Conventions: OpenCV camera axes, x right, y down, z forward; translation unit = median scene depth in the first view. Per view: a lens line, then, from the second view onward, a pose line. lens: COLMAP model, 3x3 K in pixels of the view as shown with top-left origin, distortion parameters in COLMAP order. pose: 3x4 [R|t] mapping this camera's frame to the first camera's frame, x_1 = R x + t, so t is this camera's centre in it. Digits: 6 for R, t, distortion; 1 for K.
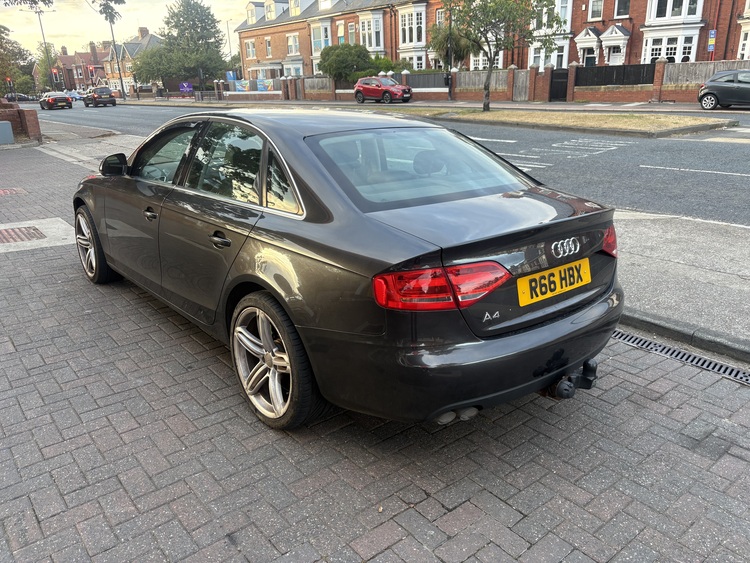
lens RADIAL K [[564.8, 0, 379.7], [0, 564.8, 275.3], [0, 0, 1]] dist [0.063106, -0.070530]
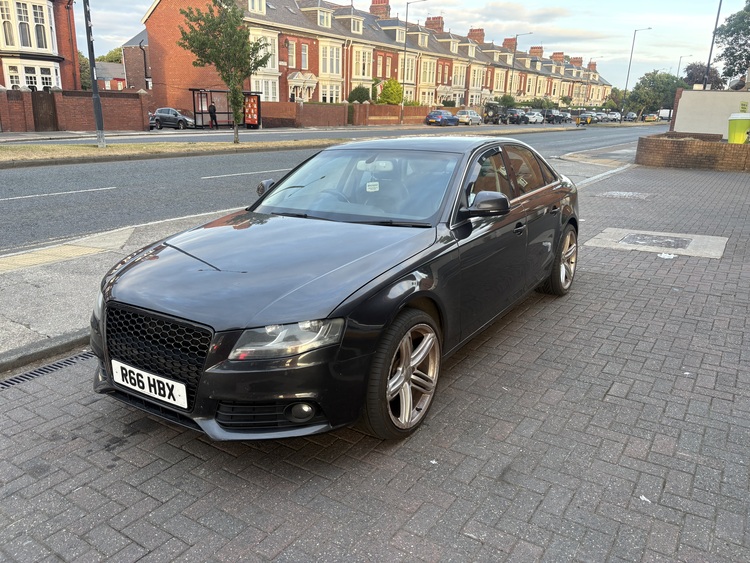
lens RADIAL K [[564.8, 0, 378.9], [0, 564.8, 273.4], [0, 0, 1]] dist [0.063106, -0.070530]
pose [[-0.285837, -0.251282, 0.924746, -0.732351], [0.291327, 0.896546, 0.333667, -0.255676], [-0.912922, 0.364778, -0.183061, 0.786549]]
